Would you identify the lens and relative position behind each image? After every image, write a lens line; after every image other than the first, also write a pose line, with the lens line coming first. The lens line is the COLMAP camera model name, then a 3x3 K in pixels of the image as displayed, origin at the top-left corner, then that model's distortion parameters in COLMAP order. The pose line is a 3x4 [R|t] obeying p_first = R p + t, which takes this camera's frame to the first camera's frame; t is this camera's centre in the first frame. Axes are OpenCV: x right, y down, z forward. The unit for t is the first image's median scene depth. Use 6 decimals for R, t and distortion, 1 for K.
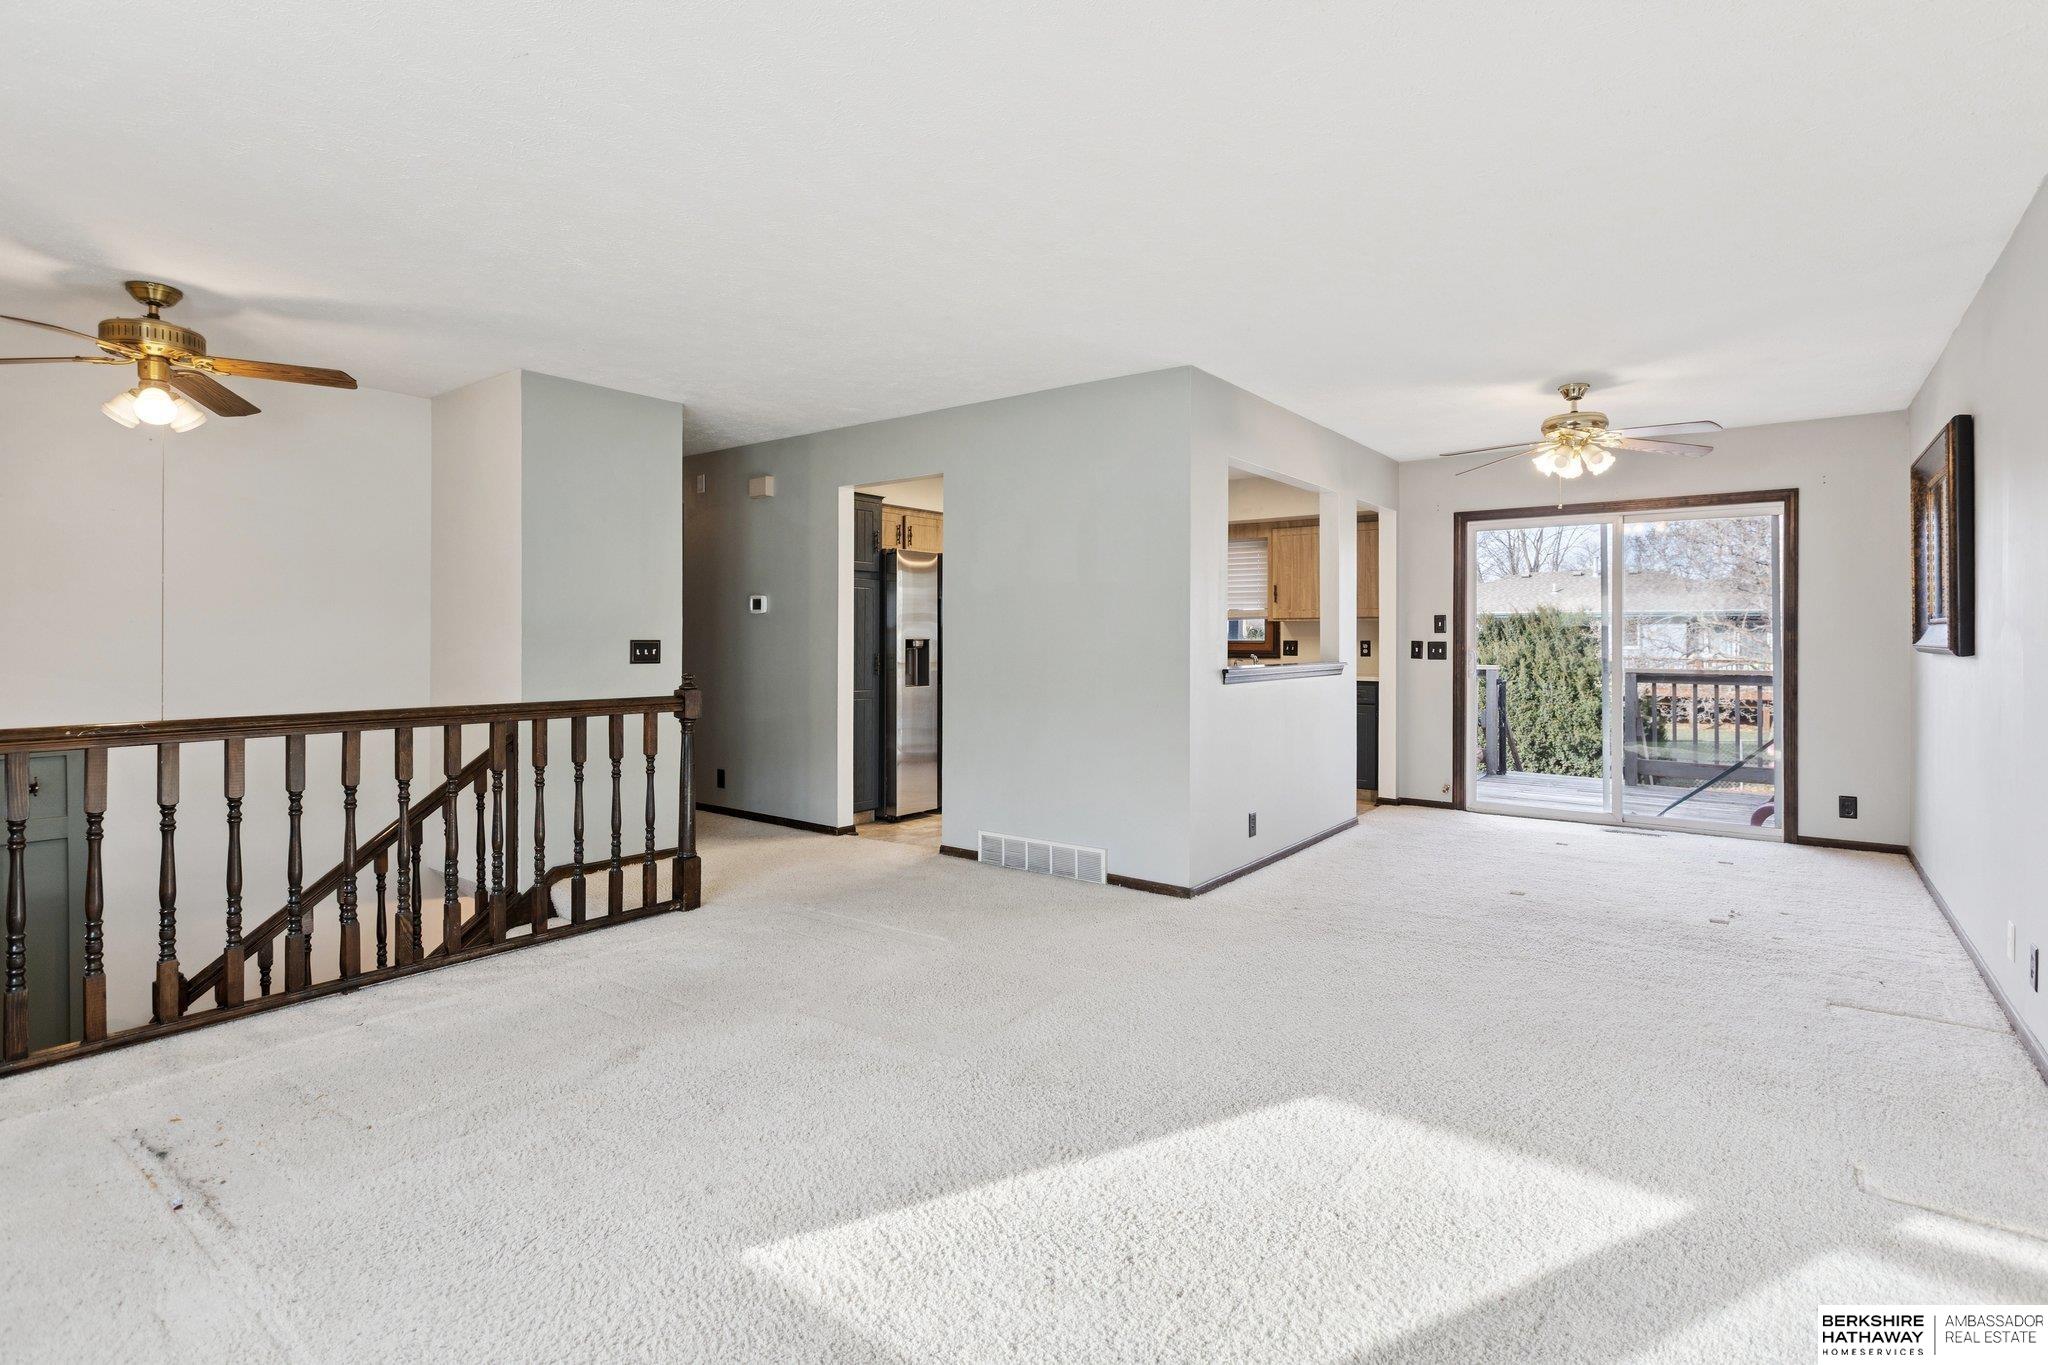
lens RADIAL K [[987.1, 0, 1011.0], [0, 987.1, 624.6], [0, 0, 1]] dist [0.004310, 0.000689]
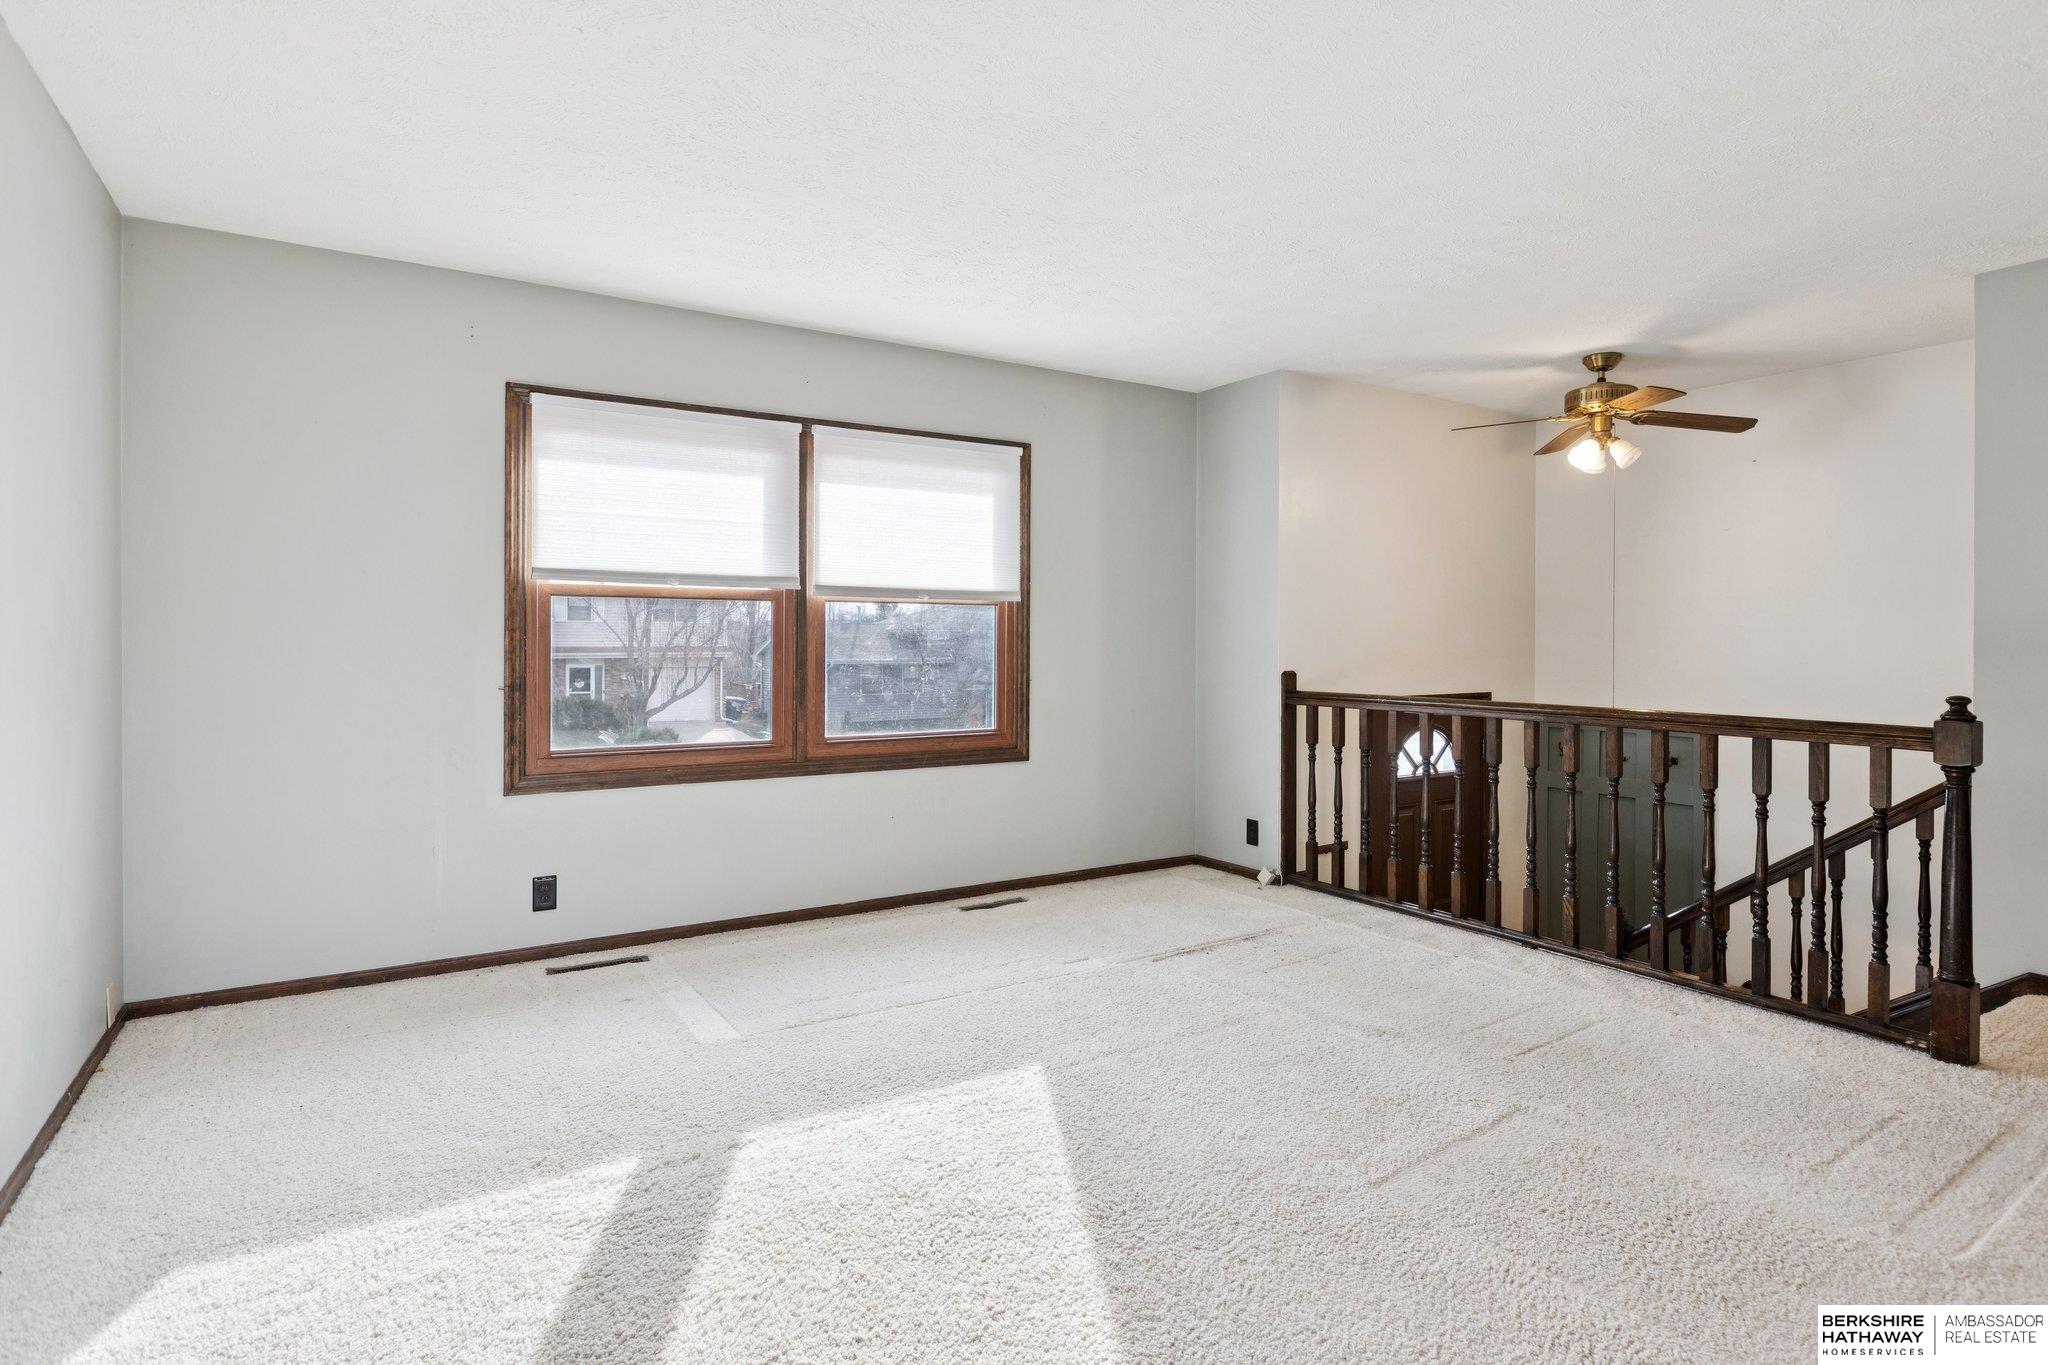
lens RADIAL K [[1073.5, 0, 1058.3], [0, 1073.5, 640.5], [0, 0, 1]] dist [-0.002921, 0.001564]
pose [[-0.330074, -0.000183, -0.943955, 0.544927], [0.009862, 0.999945, -0.003642, 0.010587], [0.943904, -0.010511, -0.330054, 0.708921]]
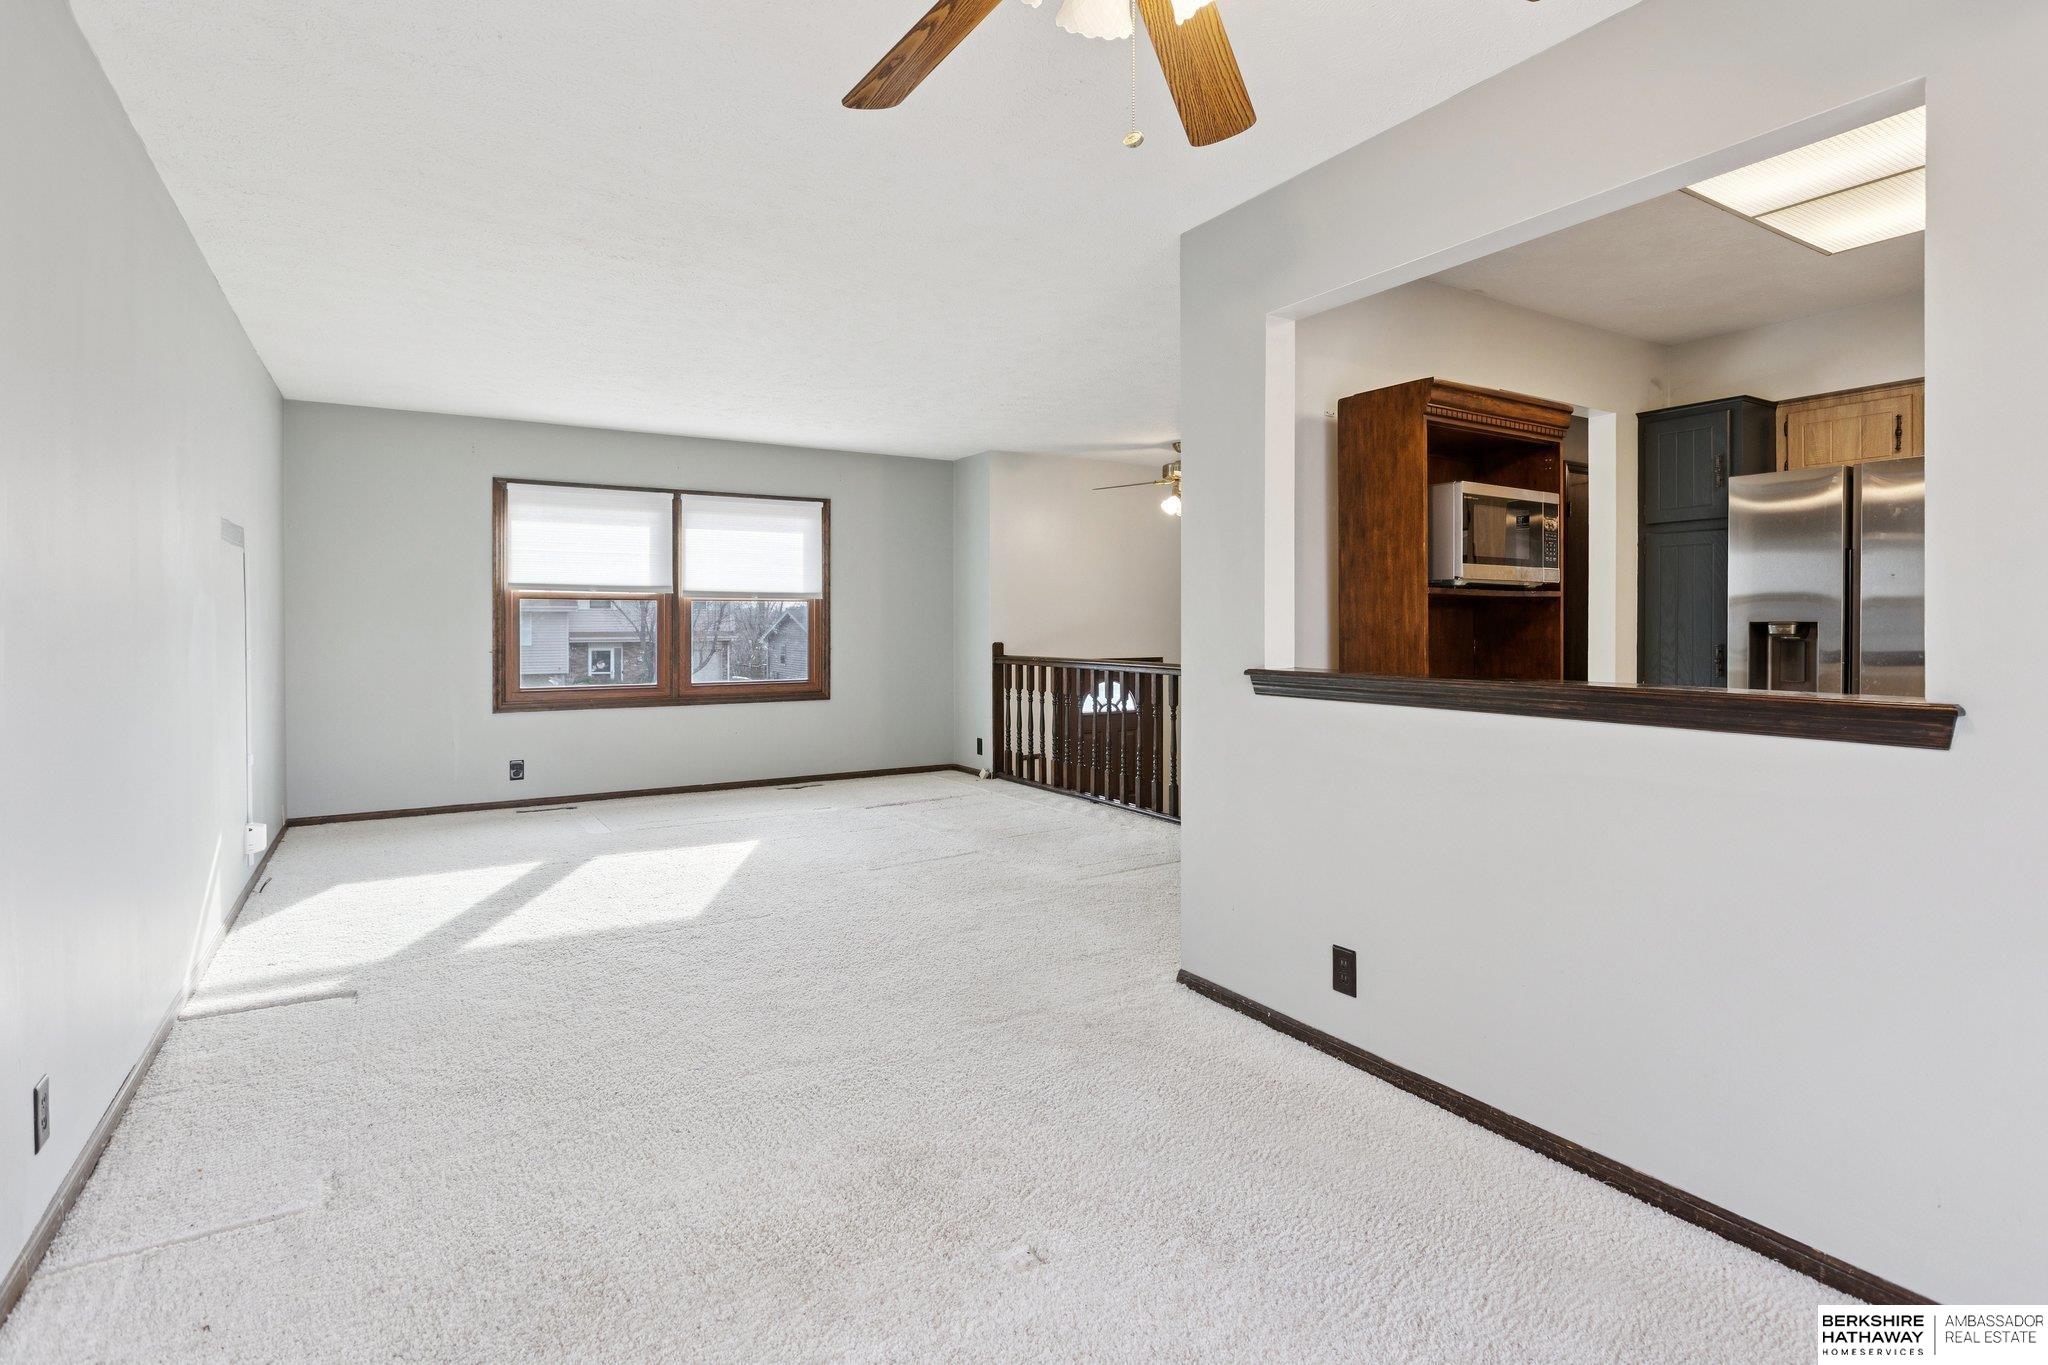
lens RADIAL K [[1017.8, 0, 1046.3], [0, 1017.8, 623.7], [0, 0, 1]] dist [-0.000254, -0.000408]
pose [[-0.344504, 0.000608, -0.938785, 0.797067], [0.014250, 0.999888, -0.004582, 0.016125], [0.938677, -0.014956, -0.344474, 1.029376]]
